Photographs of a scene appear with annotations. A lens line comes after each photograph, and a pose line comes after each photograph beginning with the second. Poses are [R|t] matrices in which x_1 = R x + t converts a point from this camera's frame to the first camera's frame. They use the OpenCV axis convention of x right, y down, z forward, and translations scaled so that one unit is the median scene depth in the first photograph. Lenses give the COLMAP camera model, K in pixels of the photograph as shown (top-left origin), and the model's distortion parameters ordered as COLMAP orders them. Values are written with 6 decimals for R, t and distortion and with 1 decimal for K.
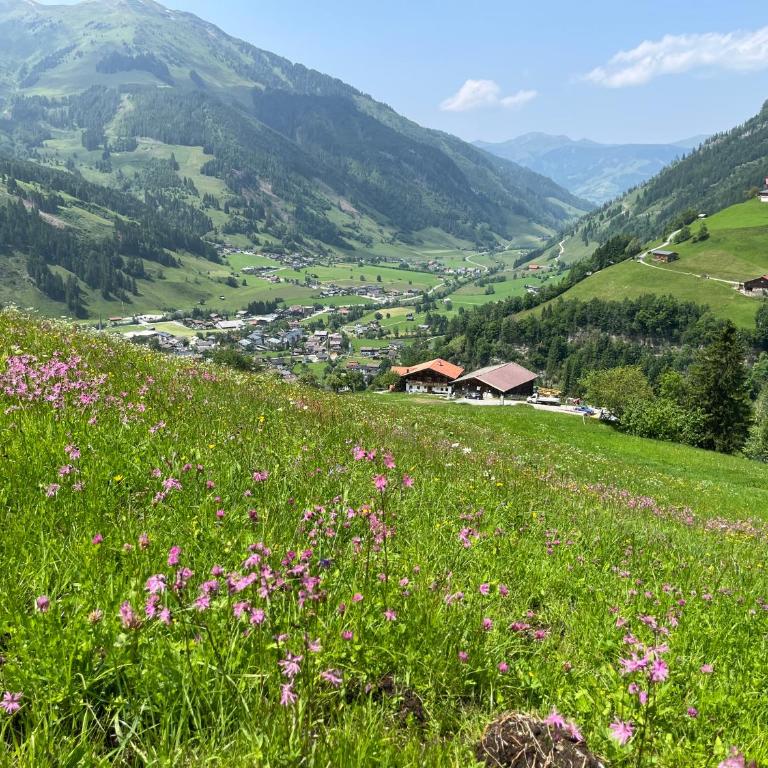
lens RADIAL K [[1247.6, 0, 400.8], [0, 1247.6, 382.8], [0, 0, 1]] dist [0.134161, -0.078150]
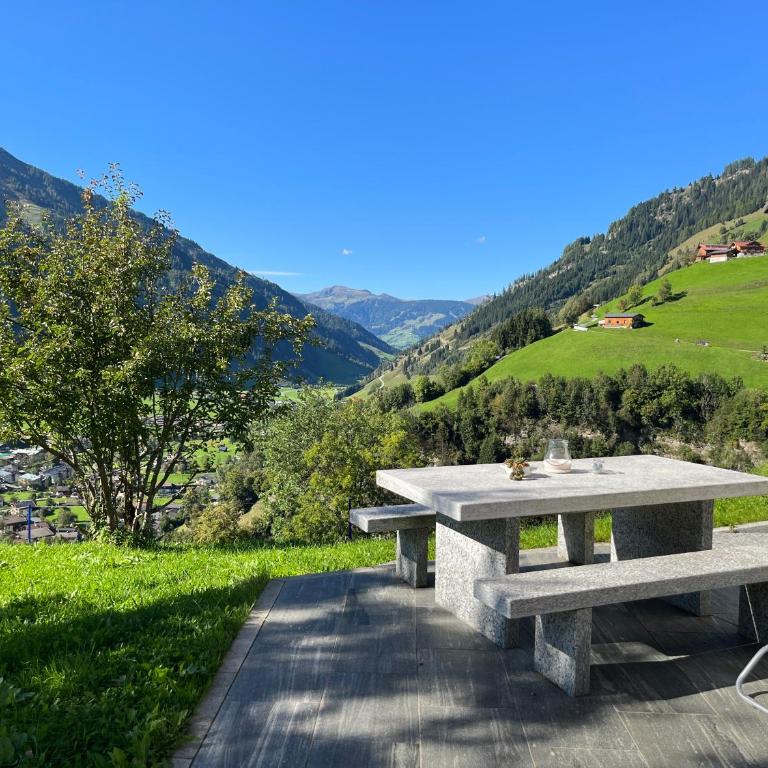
lens RADIAL K [[777.1, 0, 364.8], [0, 777.1, 385.2], [0, 0, 1]] dist [0.056579, -0.010563]
pose [[0.979273, 0.004634, 0.202491, -0.004936], [0.032977, 0.982751, -0.181968, 0.002179], [-0.199842, 0.184874, 0.962229, 0.436462]]
